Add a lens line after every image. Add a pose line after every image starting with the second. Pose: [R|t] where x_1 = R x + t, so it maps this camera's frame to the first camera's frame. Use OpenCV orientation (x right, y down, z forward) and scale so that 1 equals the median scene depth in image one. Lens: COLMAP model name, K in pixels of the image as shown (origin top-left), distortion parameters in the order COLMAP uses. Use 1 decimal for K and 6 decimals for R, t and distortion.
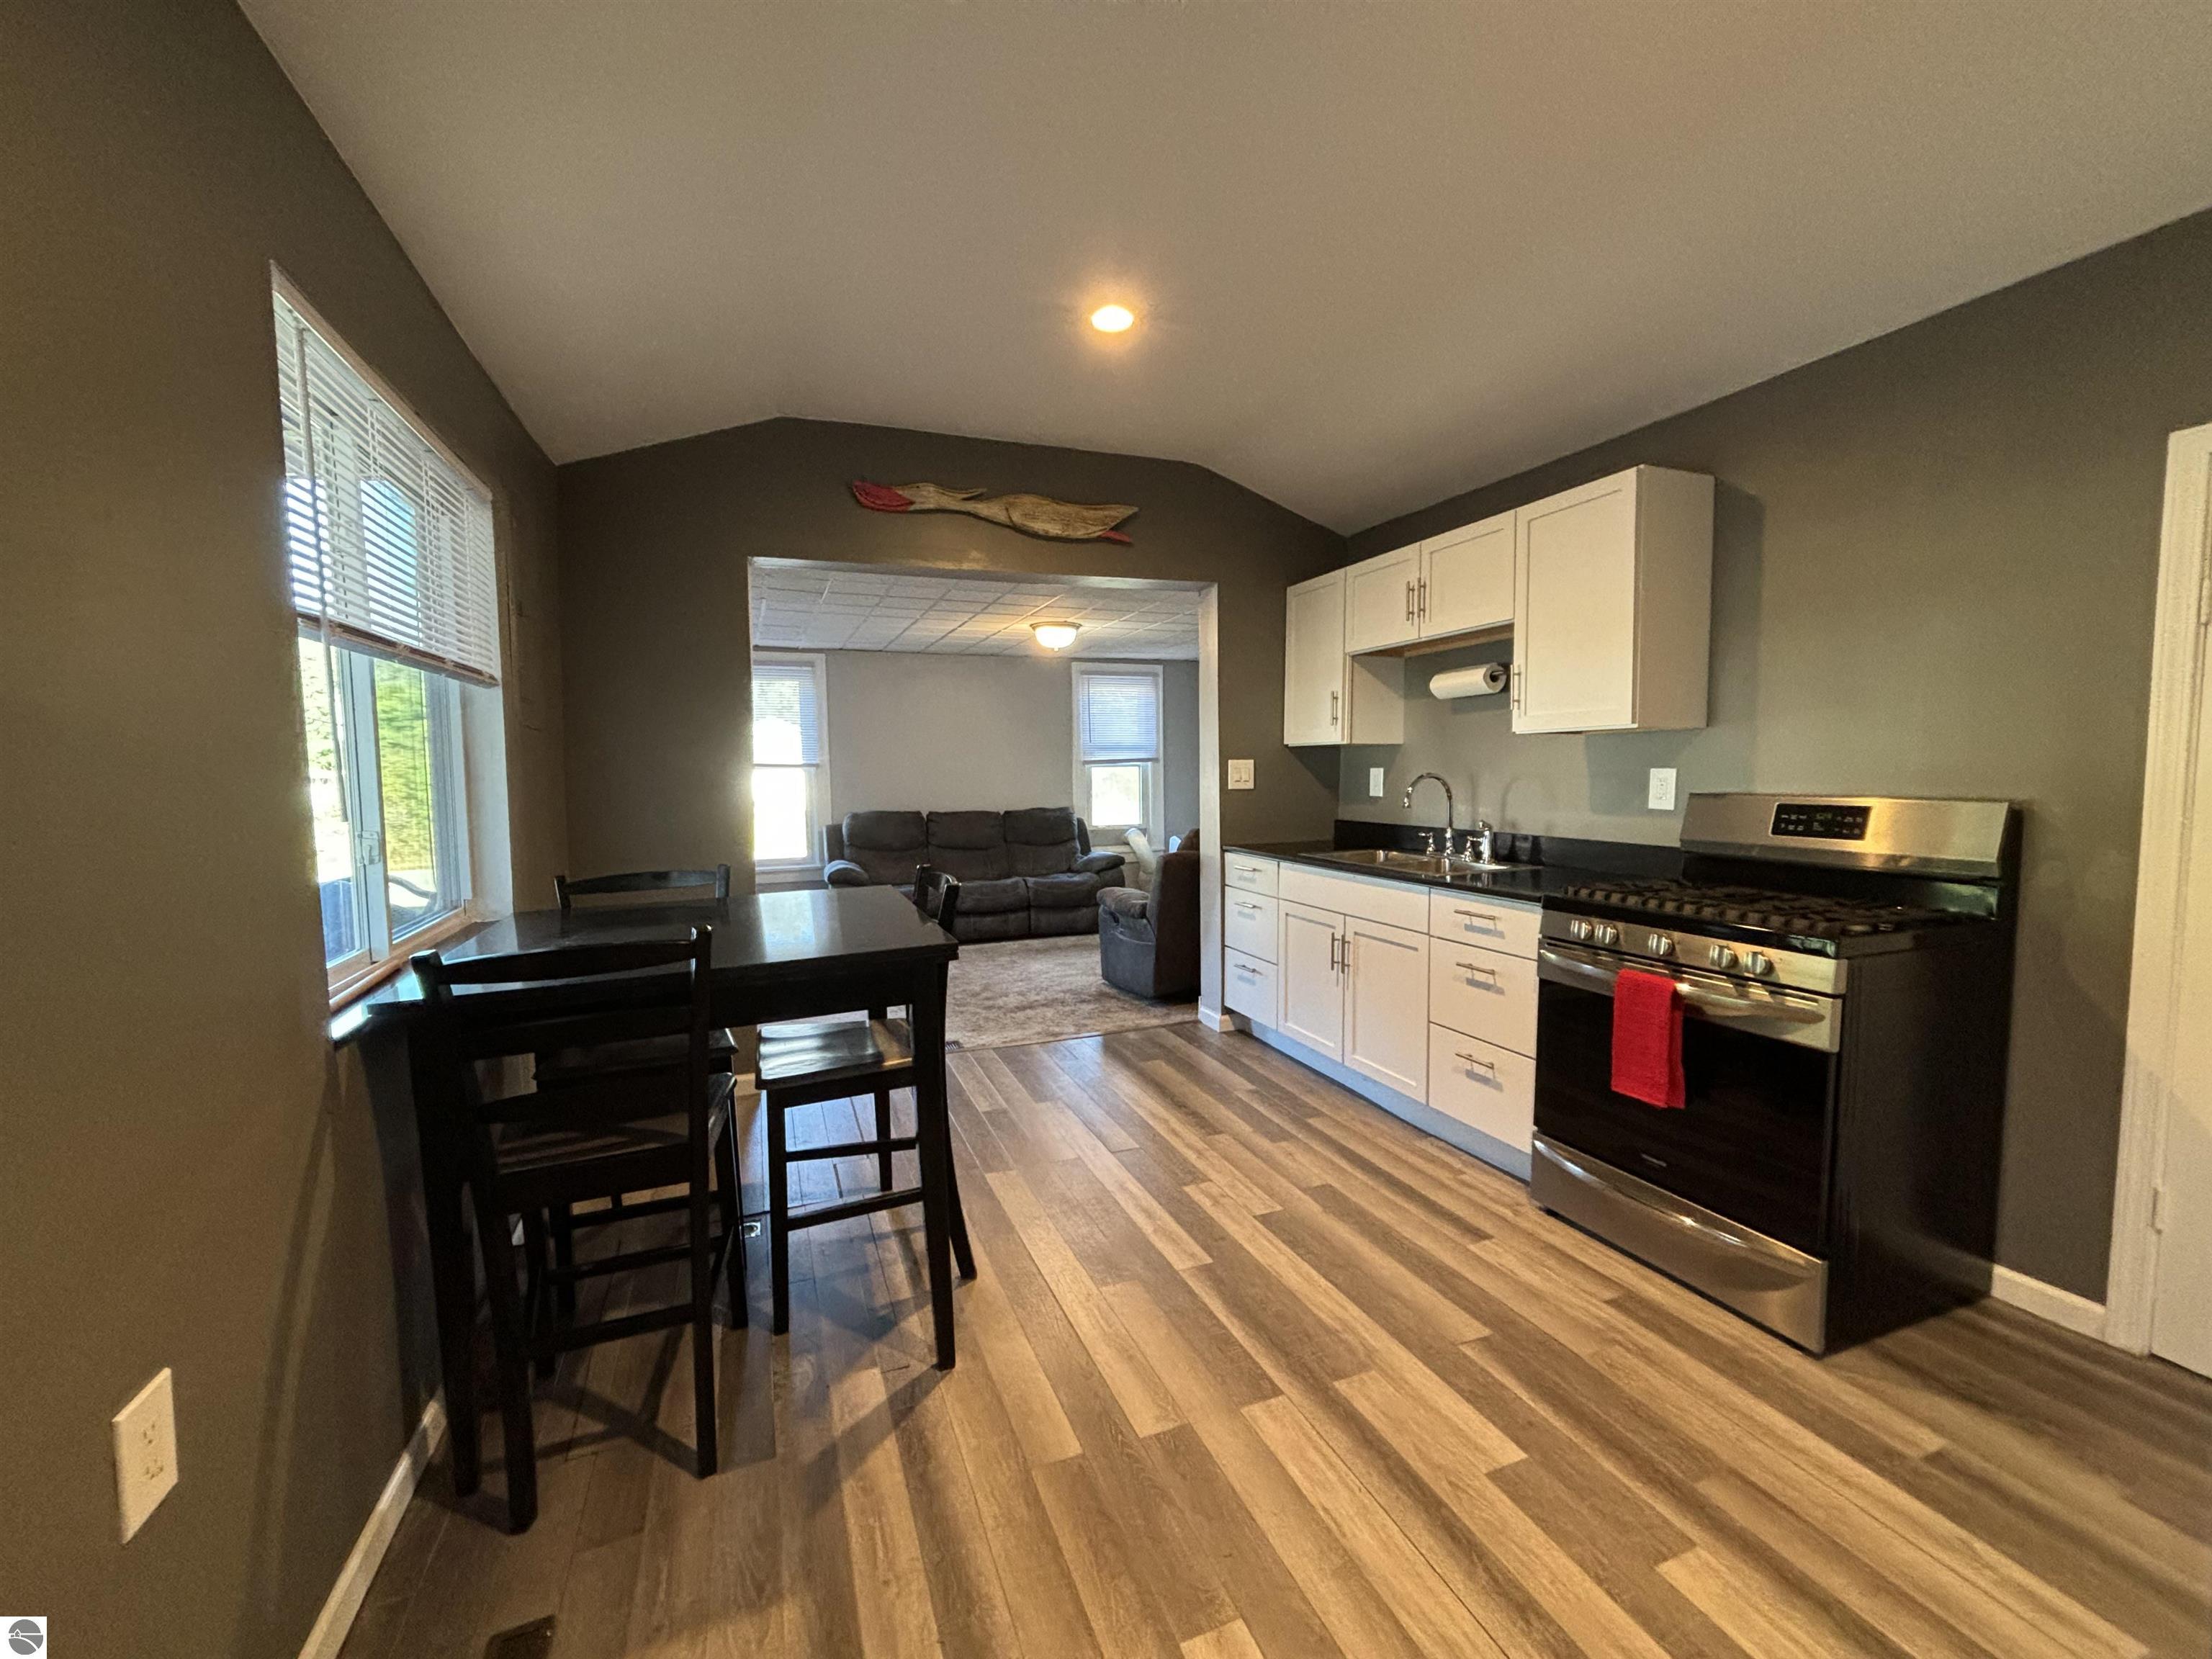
lens RADIAL K [[894.0, 0, 1102.7], [0, 894.0, 830.7], [0, 0, 1]] dist [-0.000392, -0.000290]
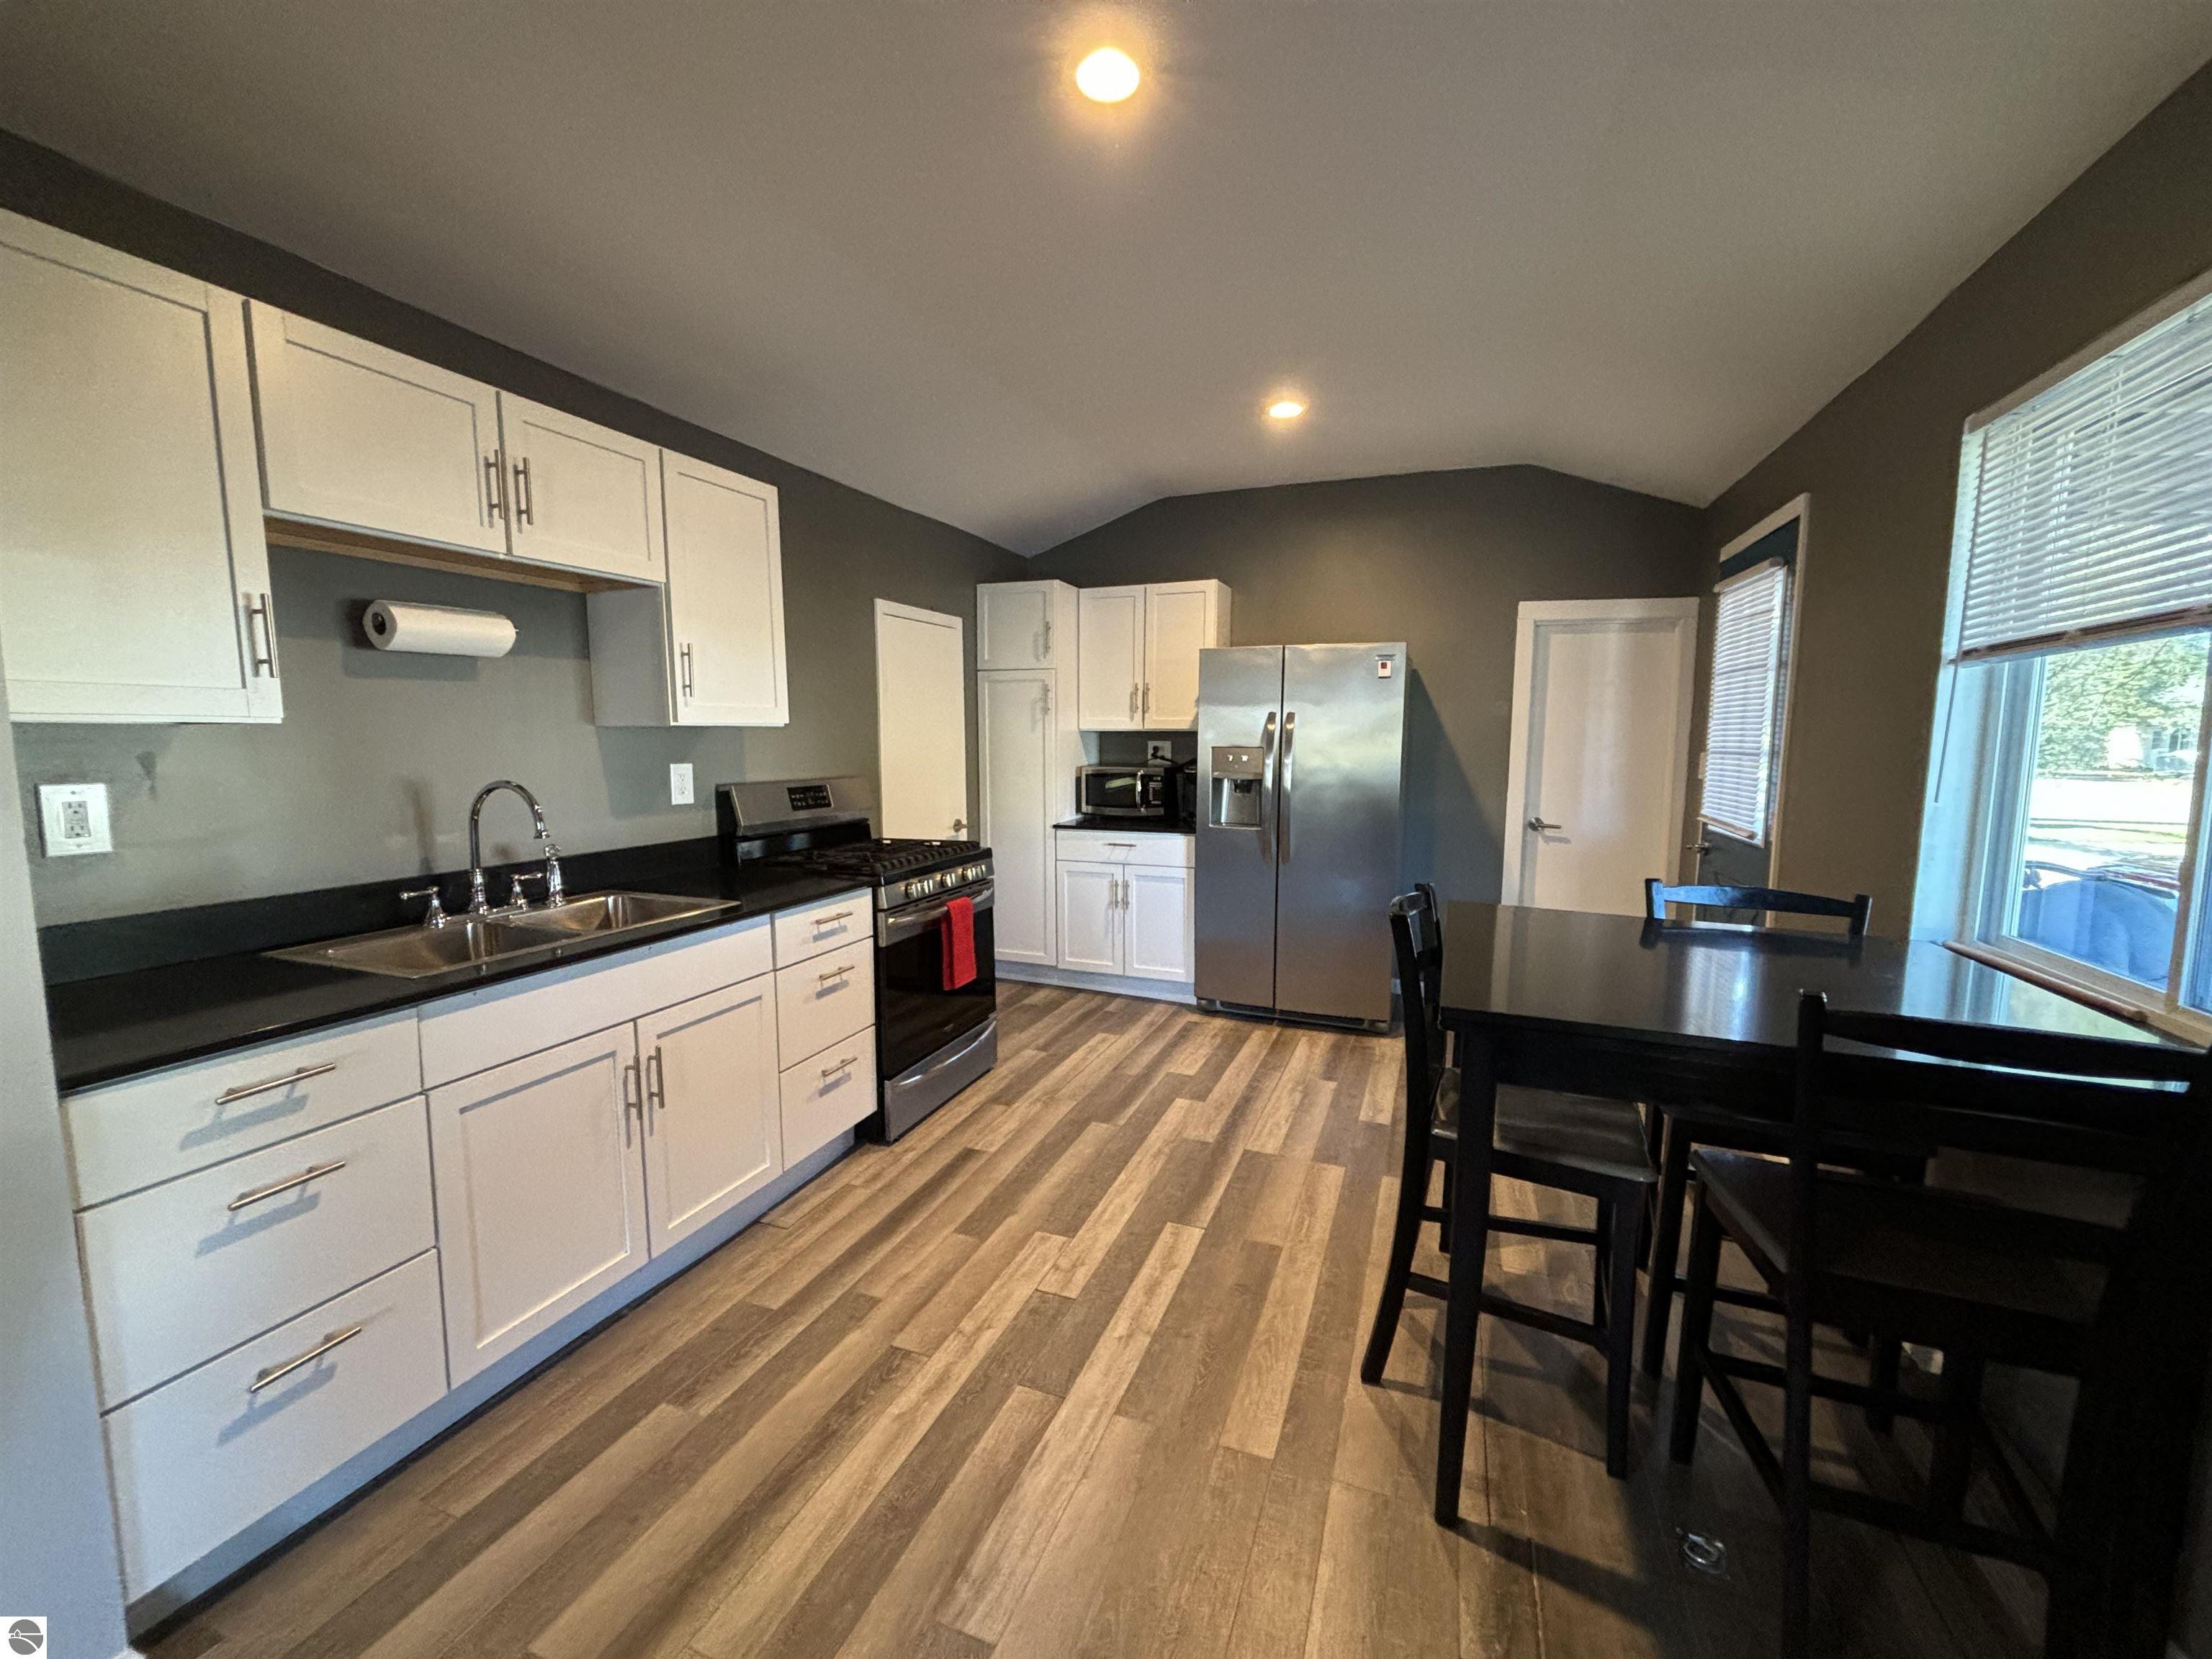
lens RADIAL K [[894.0, 0, 1102.7], [0, 894.0, 830.7], [0, 0, 1]] dist [-0.000392, -0.000290]
pose [[-0.735582, -0.059286, 0.674837, -0.426175], [0.057728, 0.987054, 0.149640, -0.122012], [-0.674972, 0.149029, -0.722636, 1.456329]]
